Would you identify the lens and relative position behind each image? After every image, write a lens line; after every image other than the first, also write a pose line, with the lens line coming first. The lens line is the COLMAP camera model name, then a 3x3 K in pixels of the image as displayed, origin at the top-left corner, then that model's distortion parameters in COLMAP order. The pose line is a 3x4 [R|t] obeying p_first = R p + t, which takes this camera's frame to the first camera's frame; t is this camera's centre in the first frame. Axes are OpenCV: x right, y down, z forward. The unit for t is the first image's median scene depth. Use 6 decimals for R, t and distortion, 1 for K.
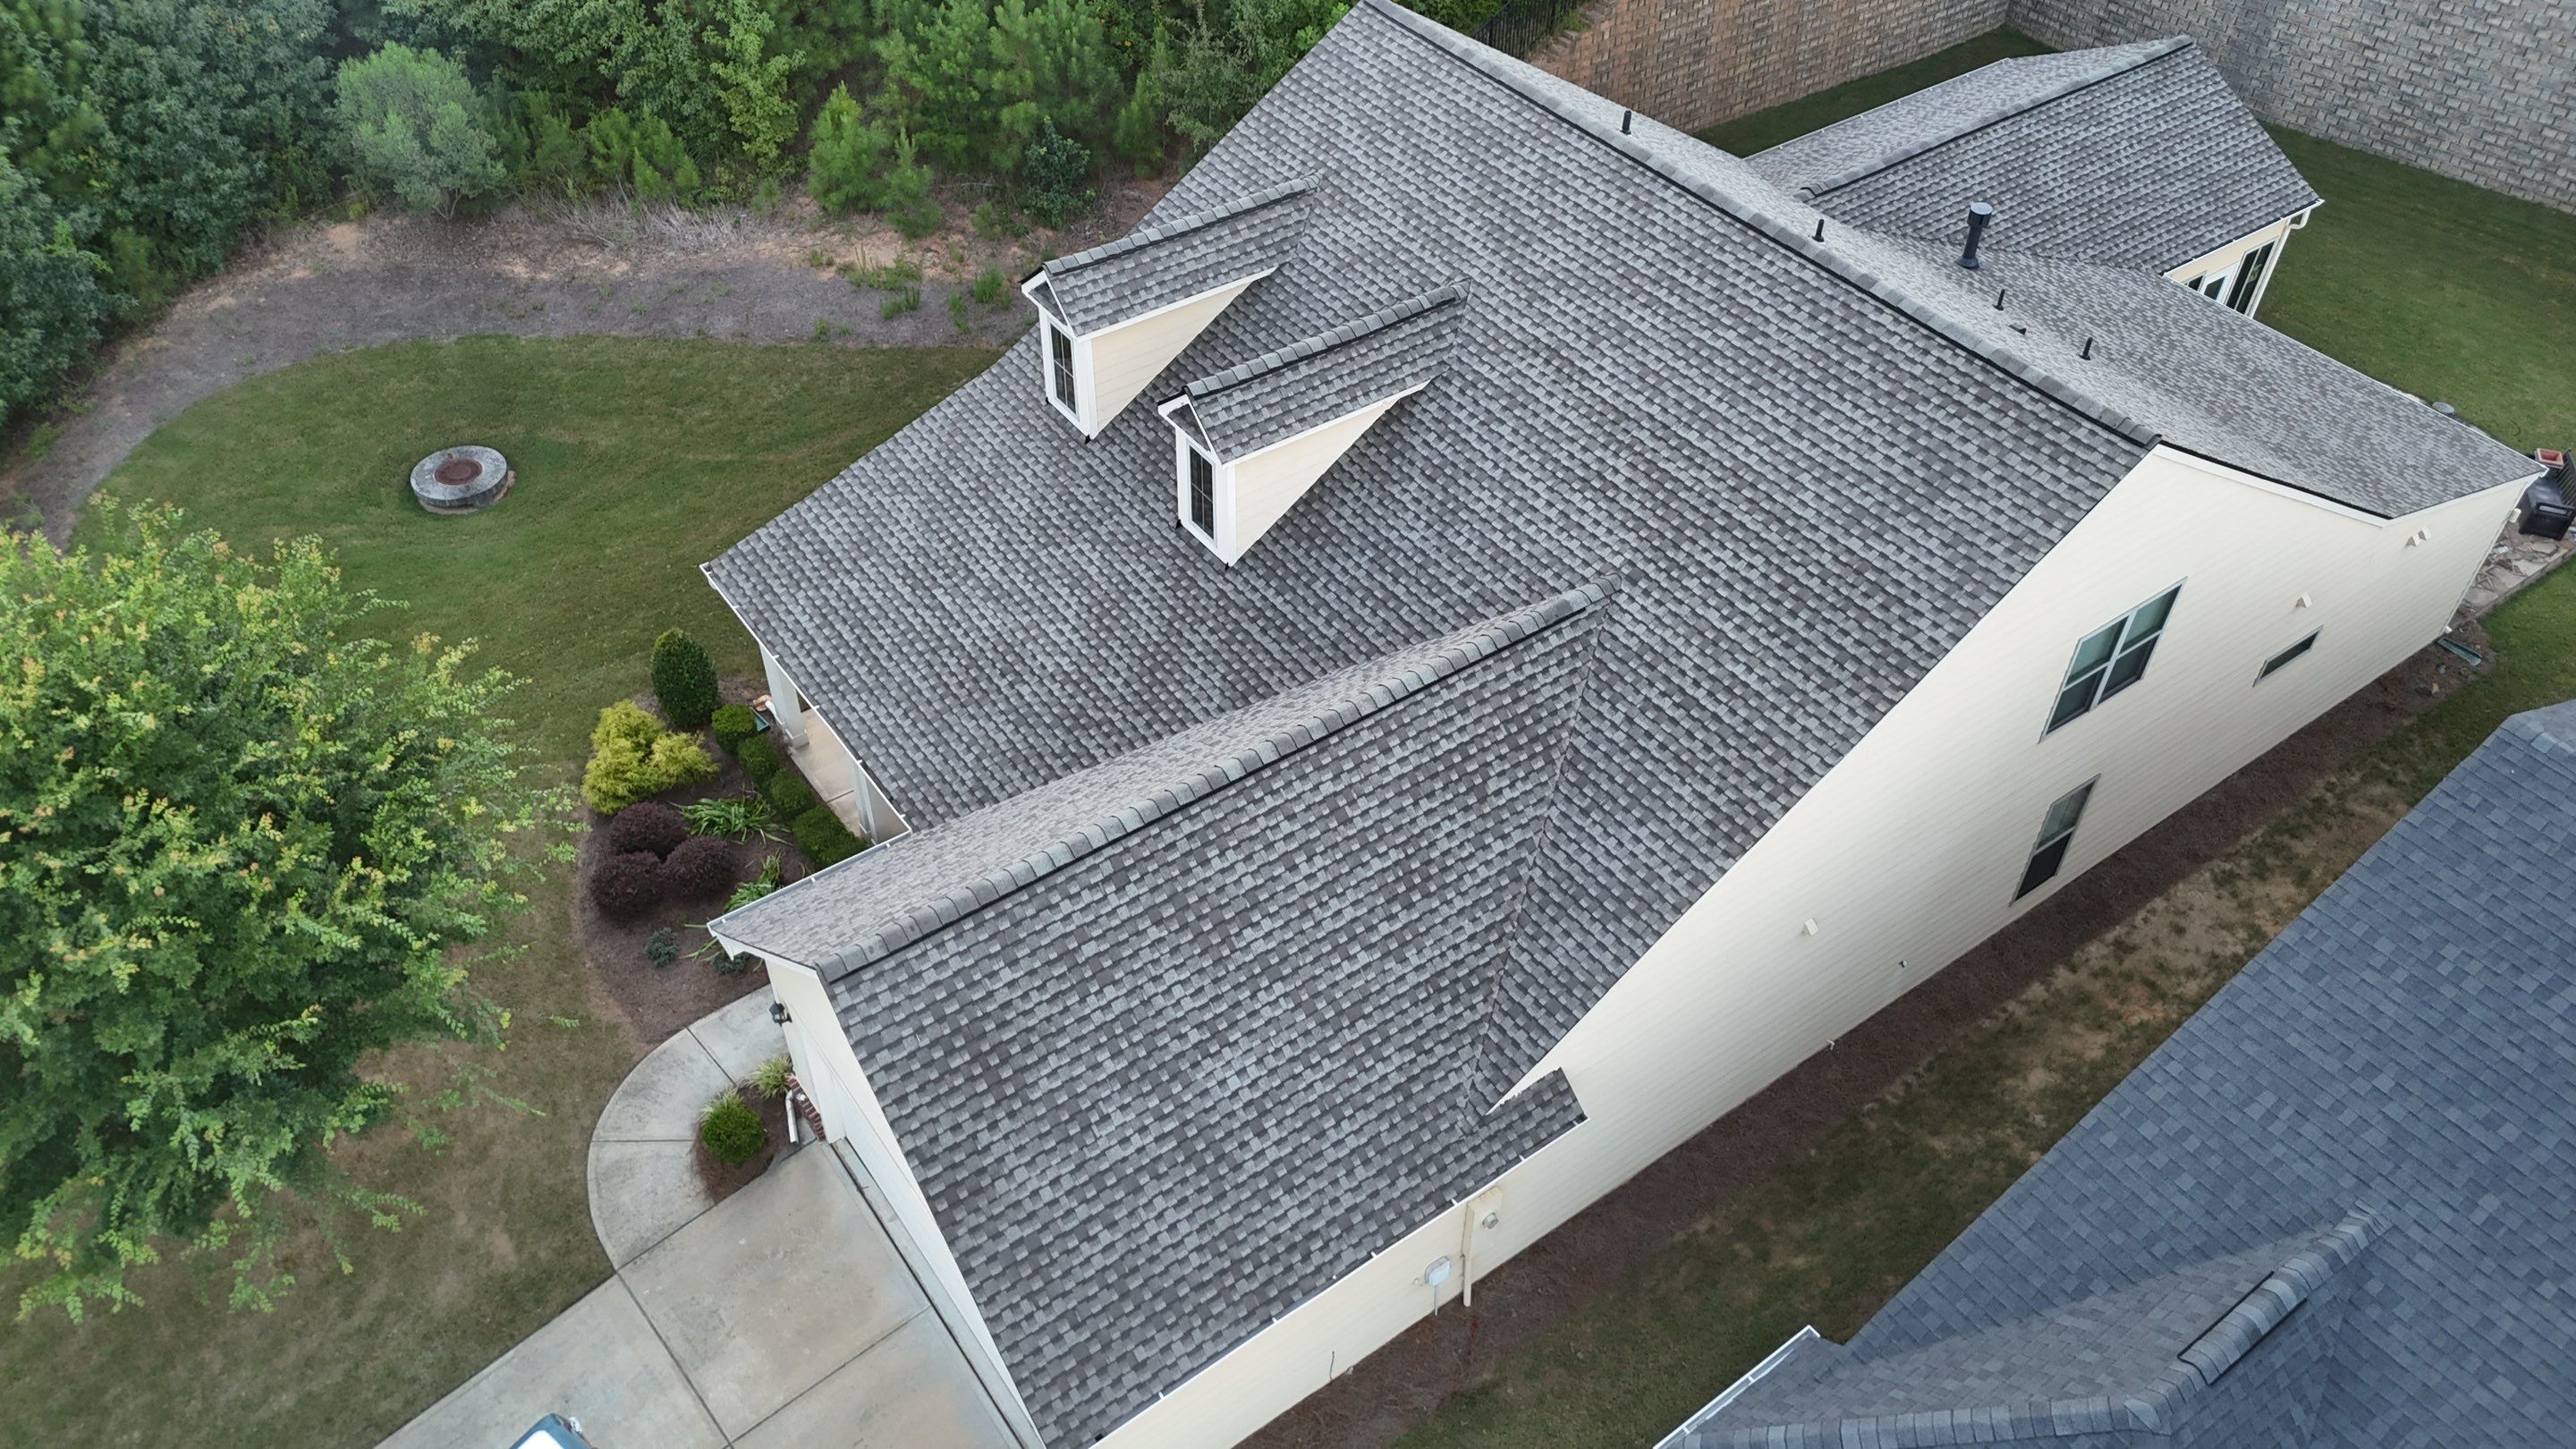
lens RADIAL K [[1942.6, 0, 1286.0], [0, 1942.6, 733.1], [0, 0, 1]] dist [0.082077, -0.057500]
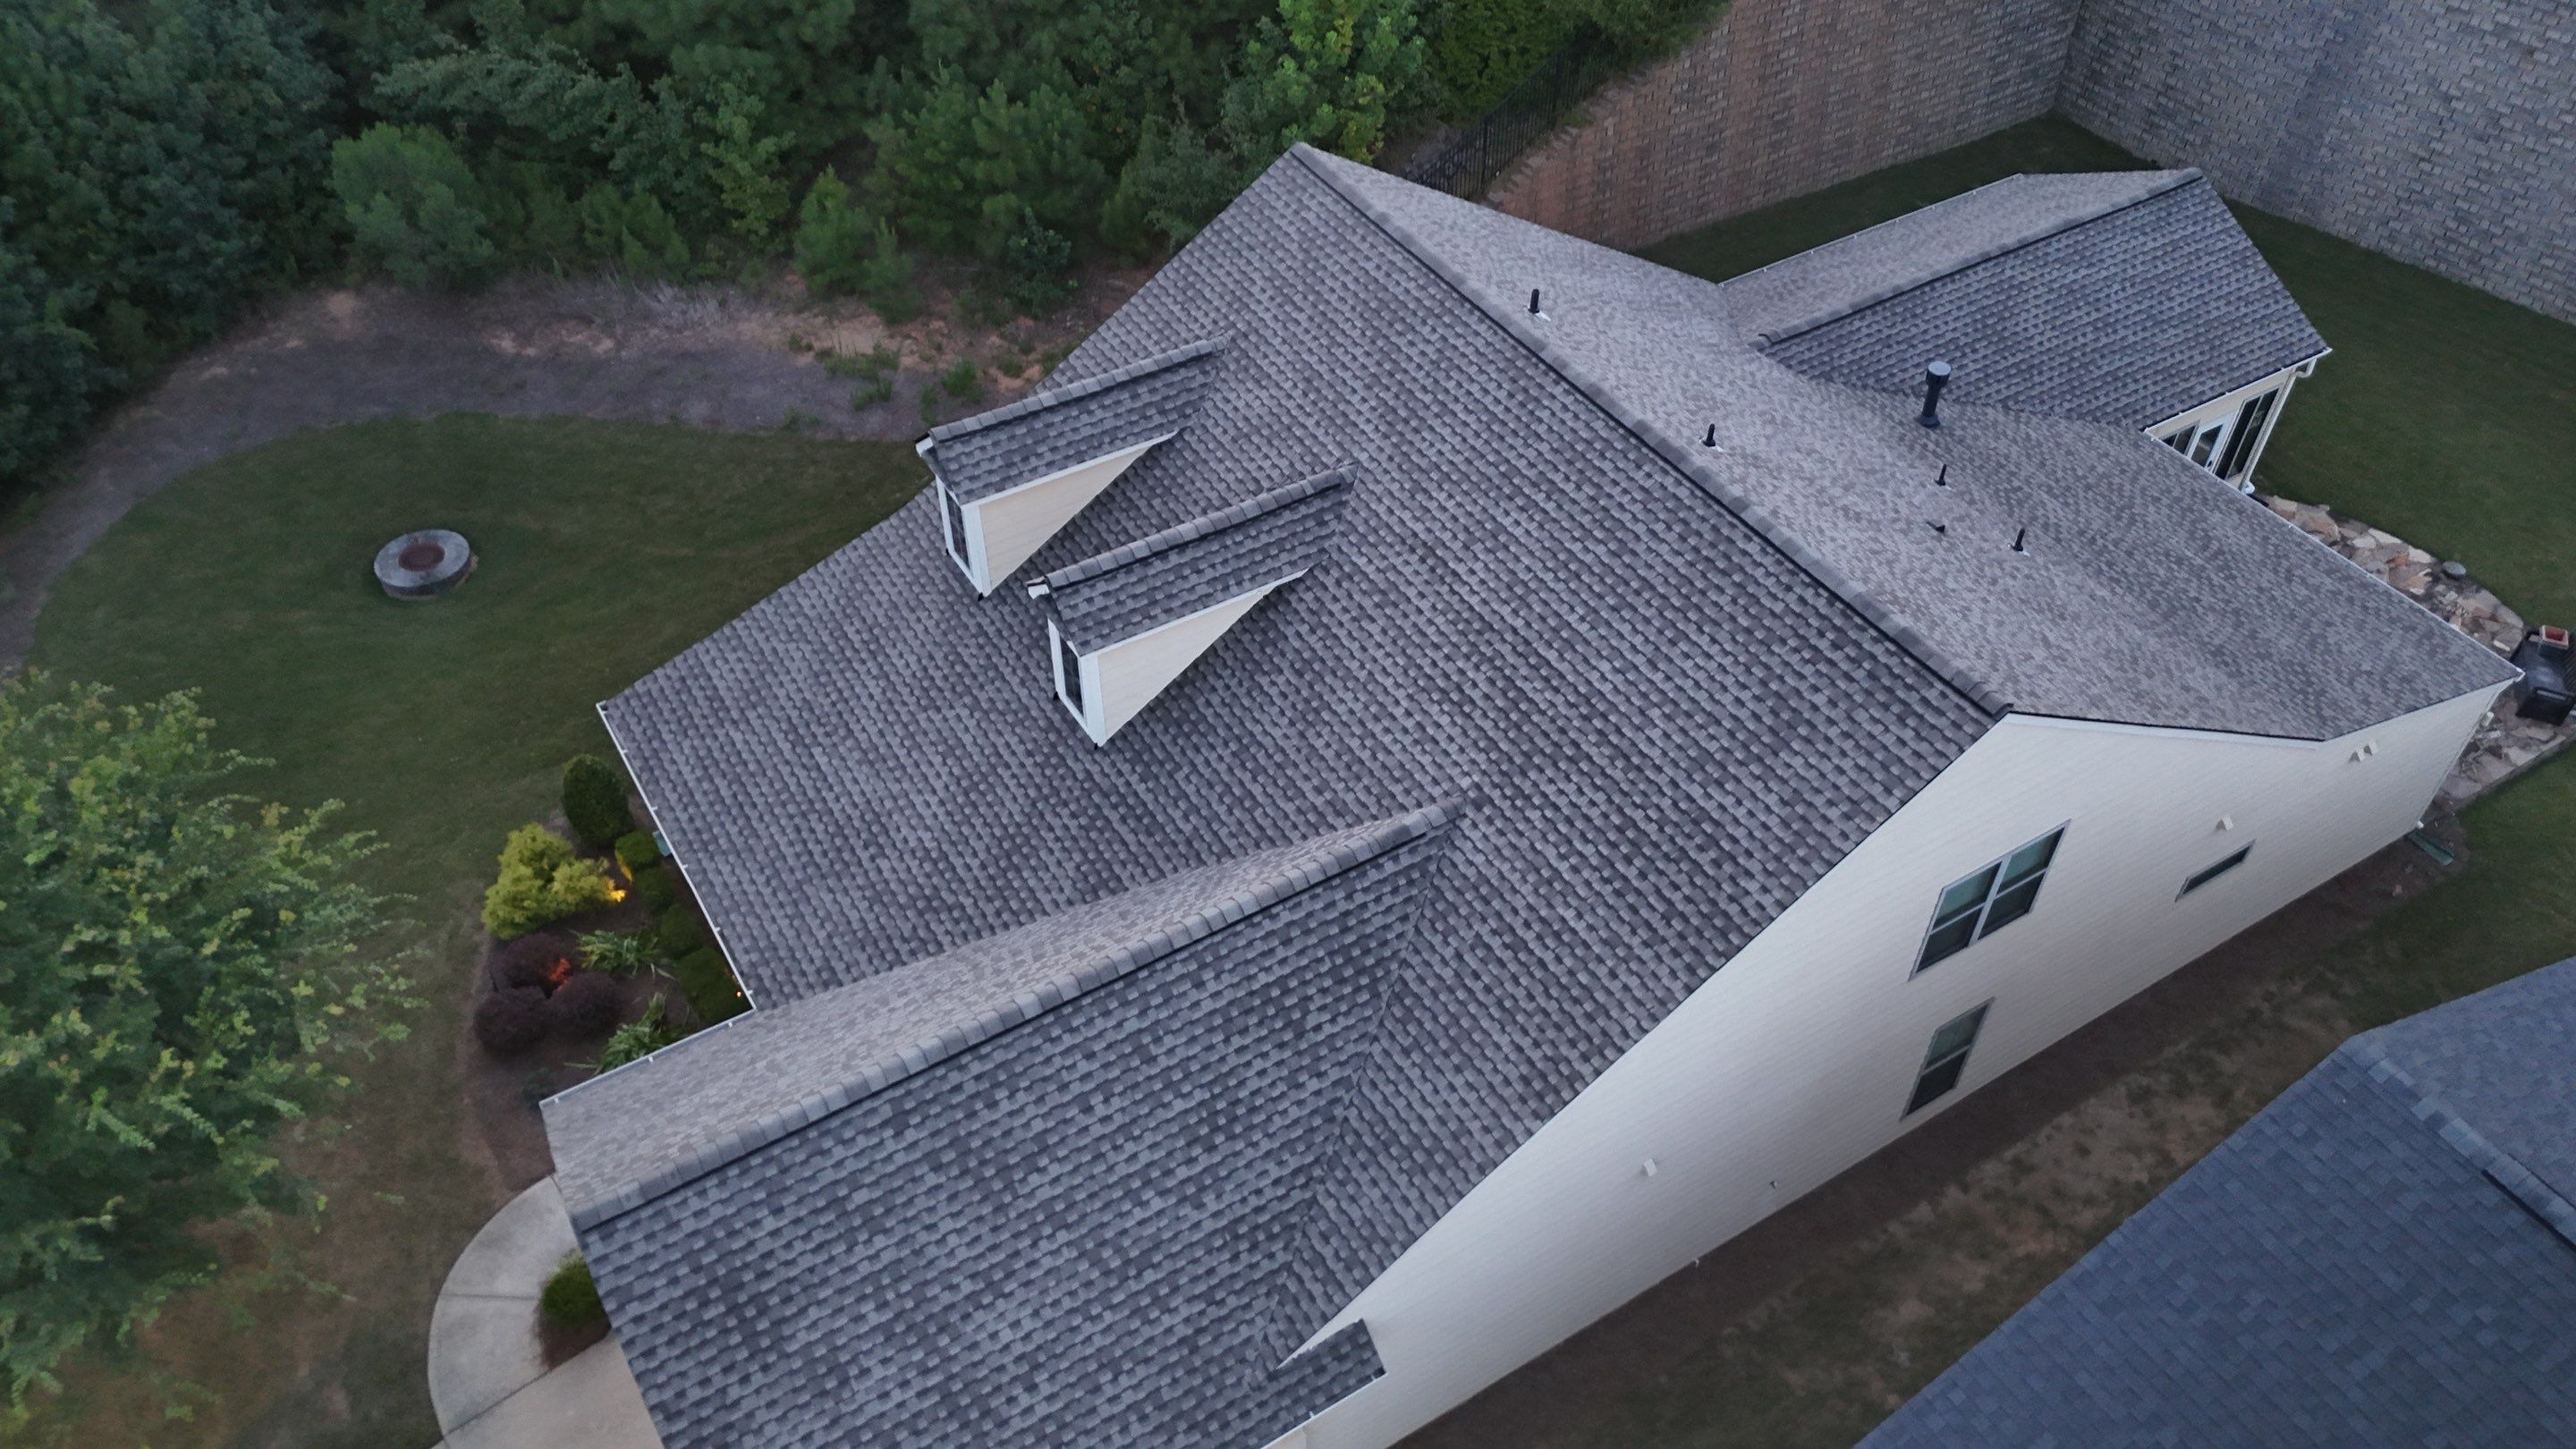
lens RADIAL K [[1942.6, 0, 1289.4], [0, 1942.6, 726.5], [0, 0, 1]] dist [0.082077, -0.057500]
pose [[0.997111, 0.045010, -0.061191, 0.128630], [-0.043821, 0.998826, 0.020628, -0.121882], [0.062048, -0.017887, 0.997913, 0.021289]]
